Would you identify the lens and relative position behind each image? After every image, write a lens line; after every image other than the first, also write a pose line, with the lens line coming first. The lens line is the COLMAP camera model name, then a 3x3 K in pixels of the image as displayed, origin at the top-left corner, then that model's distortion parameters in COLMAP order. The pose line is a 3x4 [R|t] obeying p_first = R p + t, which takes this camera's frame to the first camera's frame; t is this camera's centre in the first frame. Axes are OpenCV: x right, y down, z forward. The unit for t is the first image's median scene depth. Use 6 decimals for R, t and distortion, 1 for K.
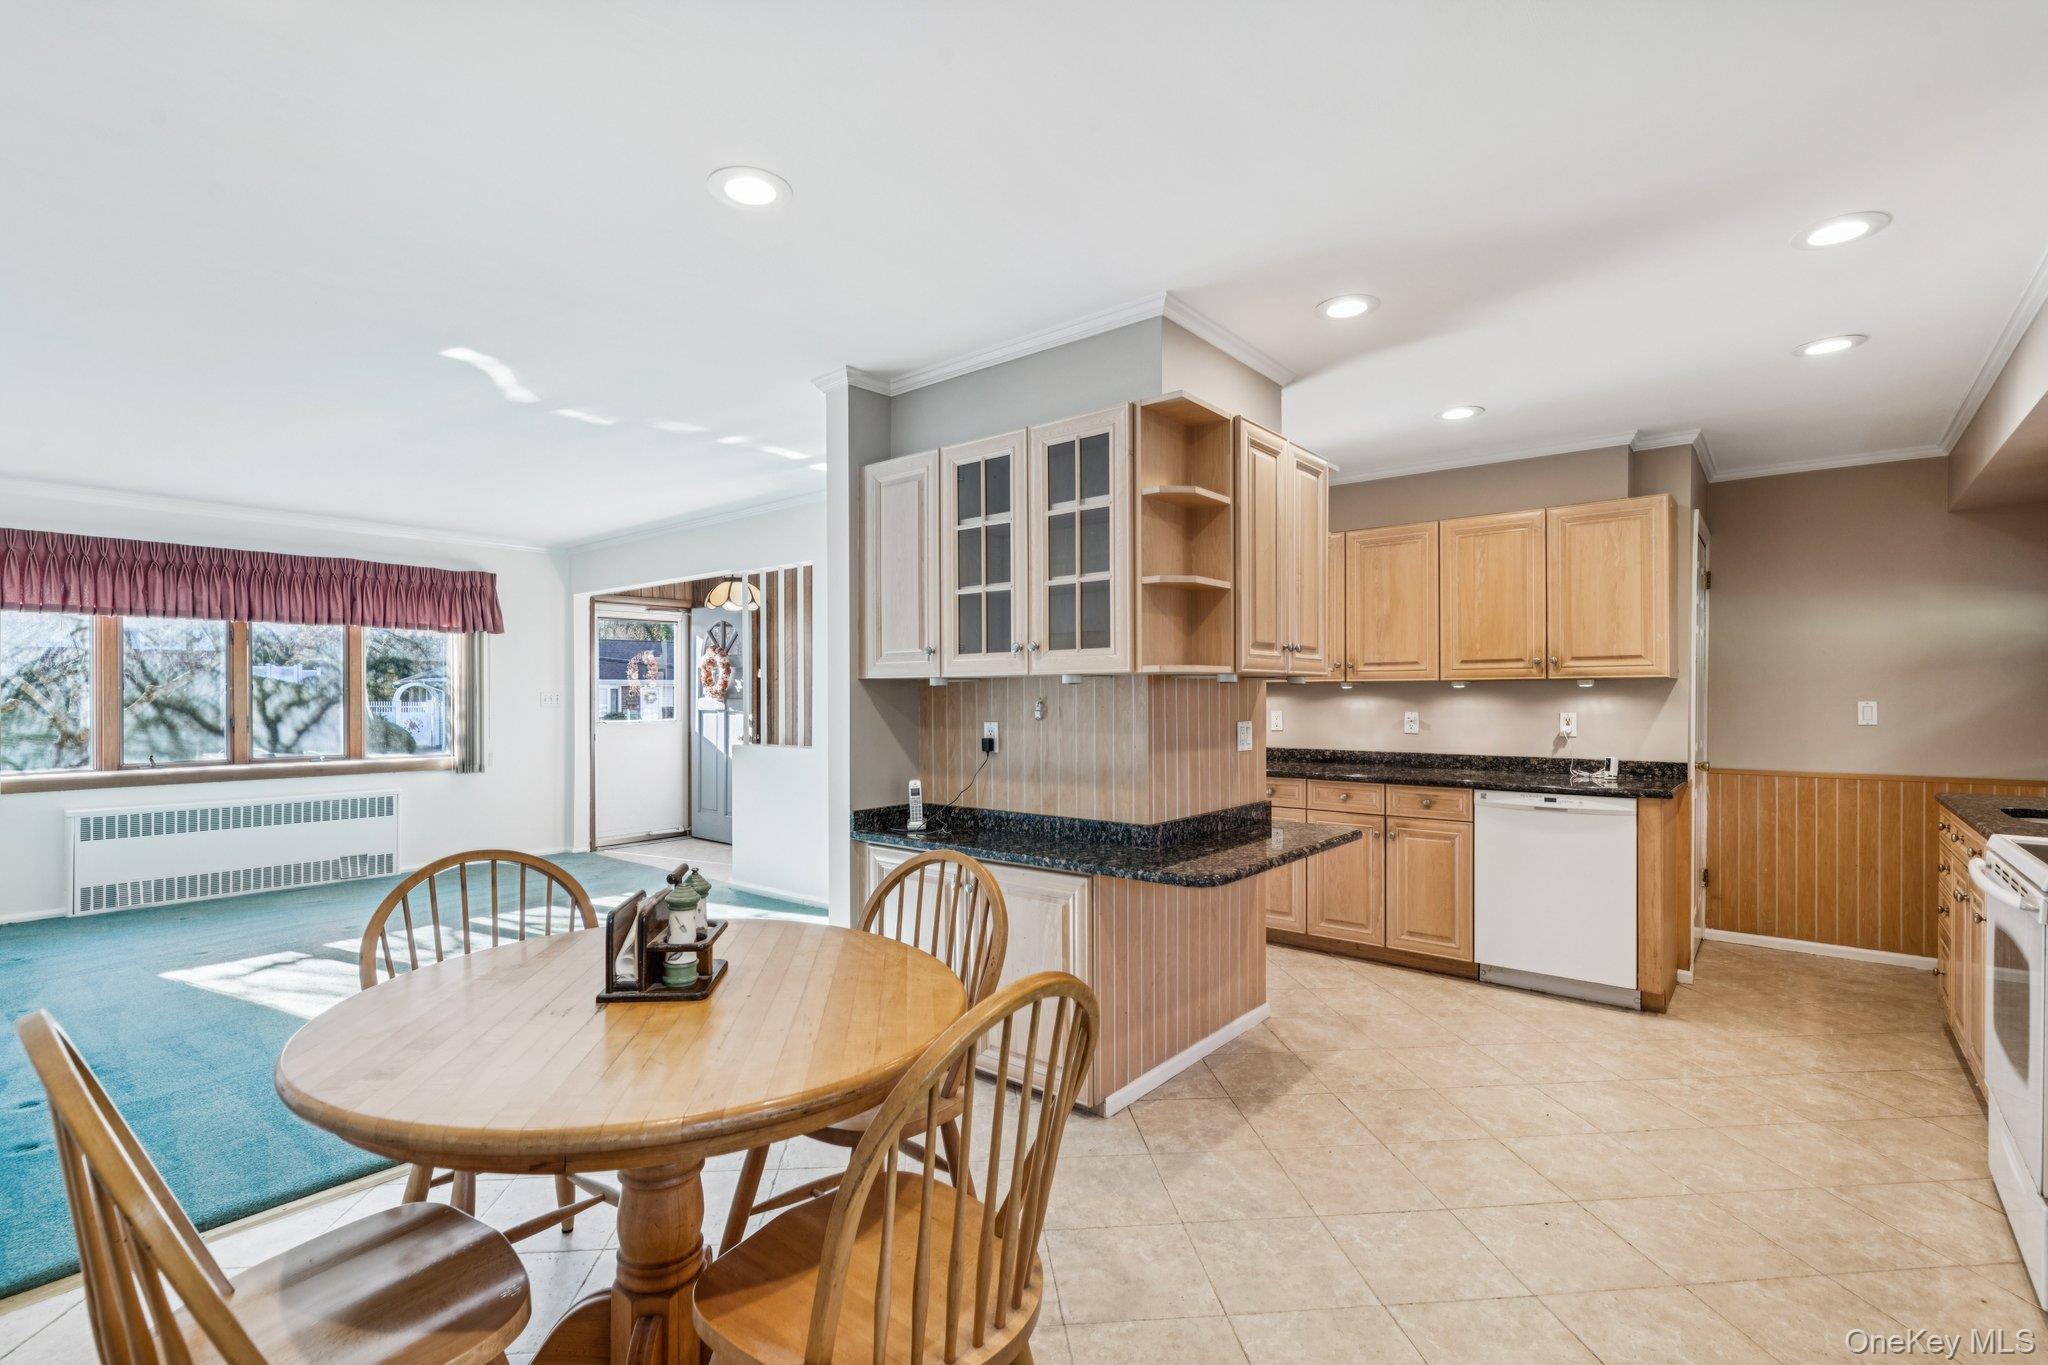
lens RADIAL K [[919.1, 0, 1021.2], [0, 919.1, 700.2], [0, 0, 1]] dist [0.000957, -0.000704]
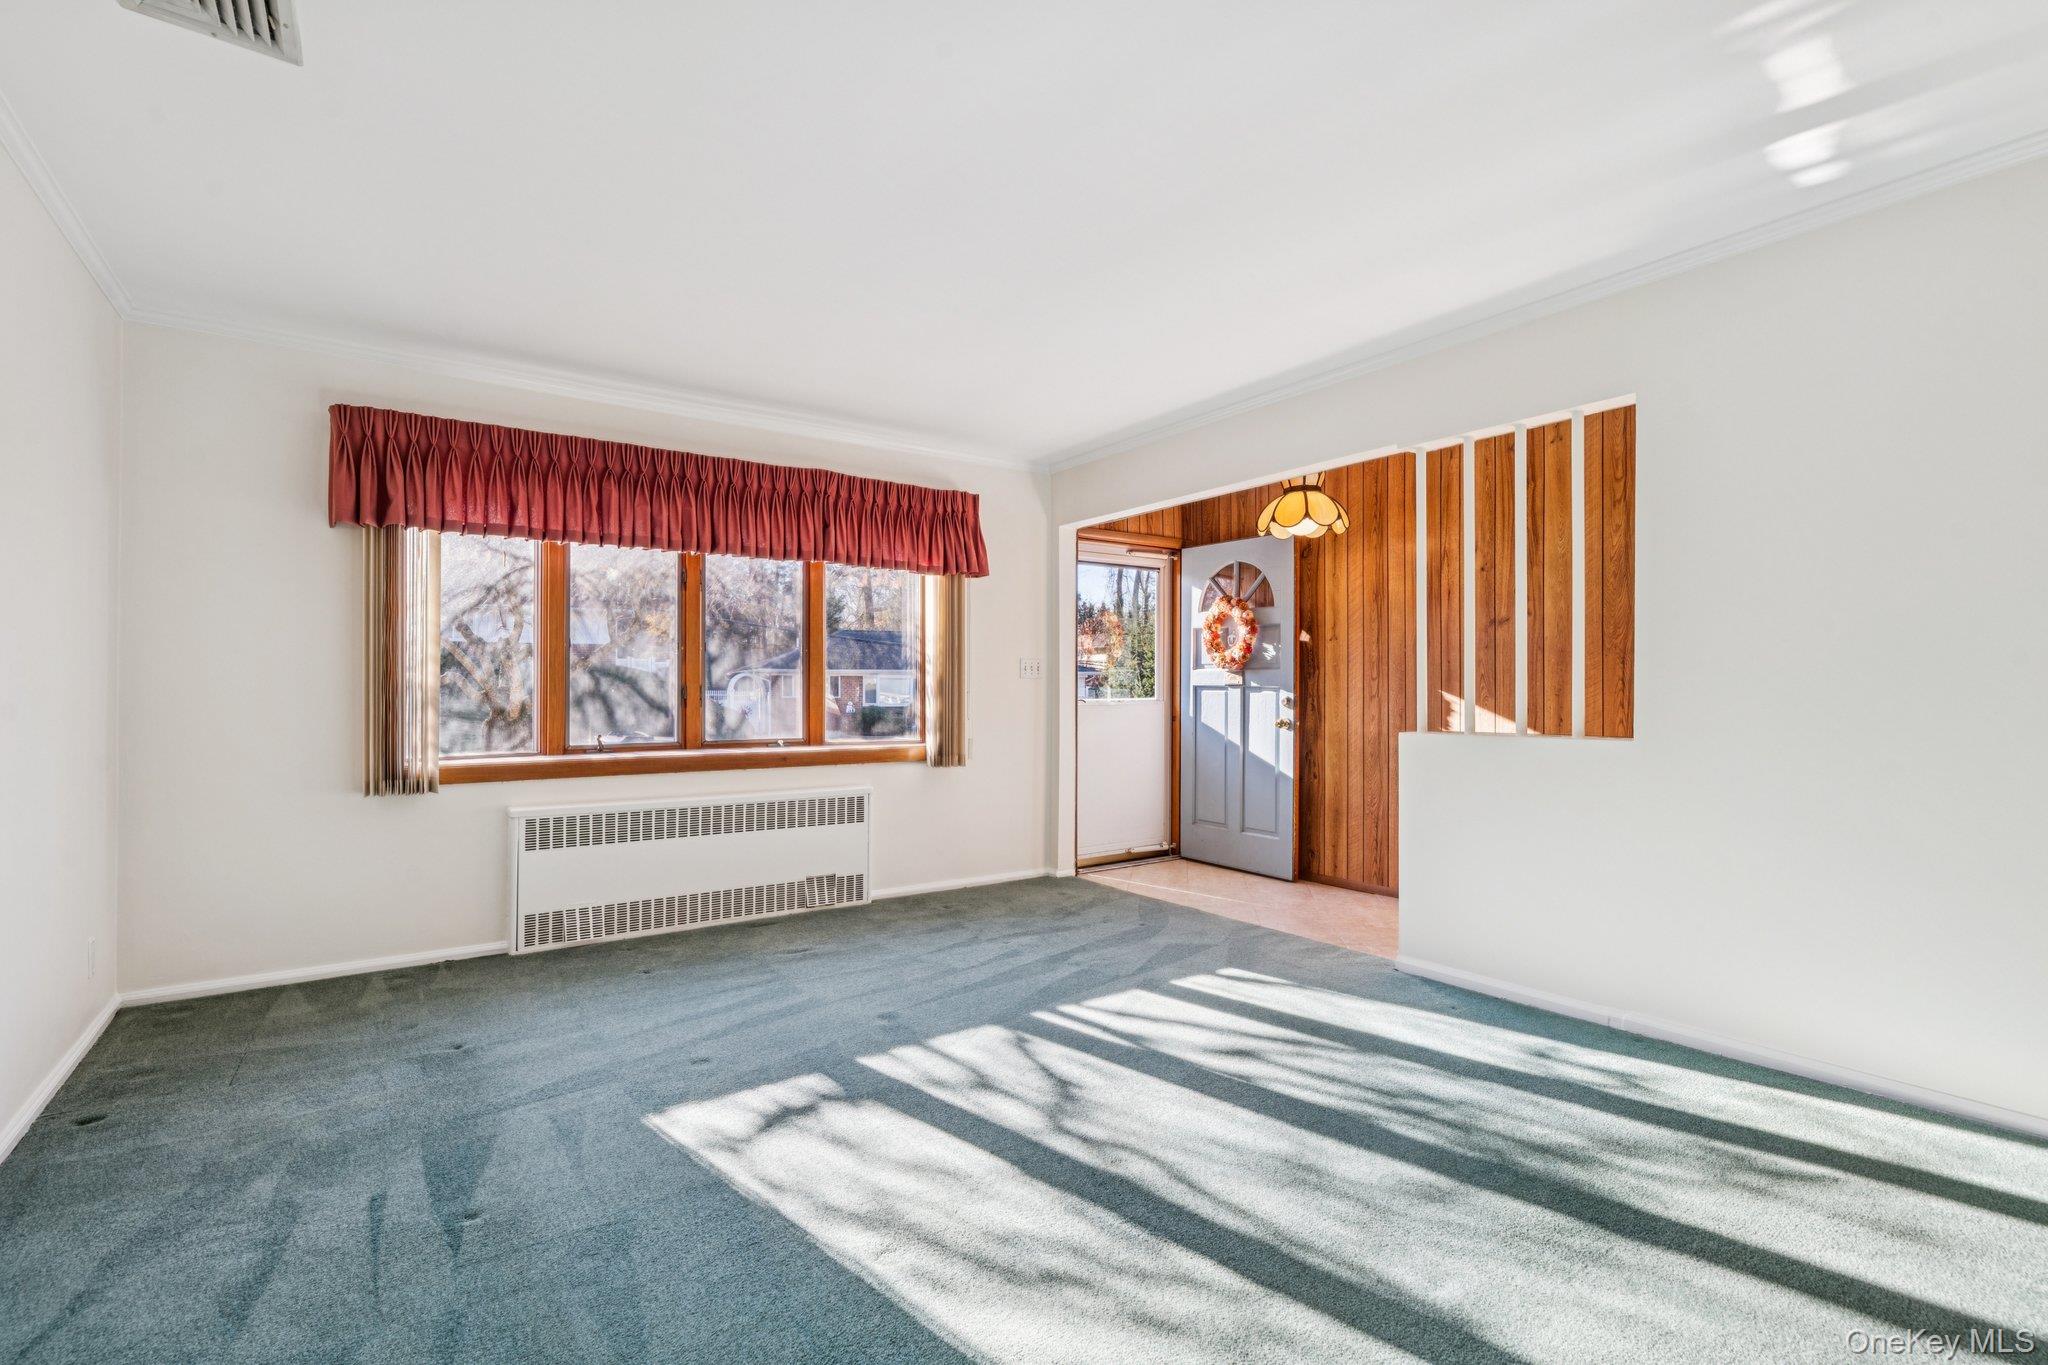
lens RADIAL K [[919.1, 0, 1029.9], [0, 919.1, 687.5], [0, 0, 1]] dist [0.000957, -0.000704]
pose [[0.966850, 0.001184, -0.255343, -0.552255], [-0.002980, 0.999973, -0.006649, 0.032985], [0.255328, 0.007190, 0.966828, 0.485617]]
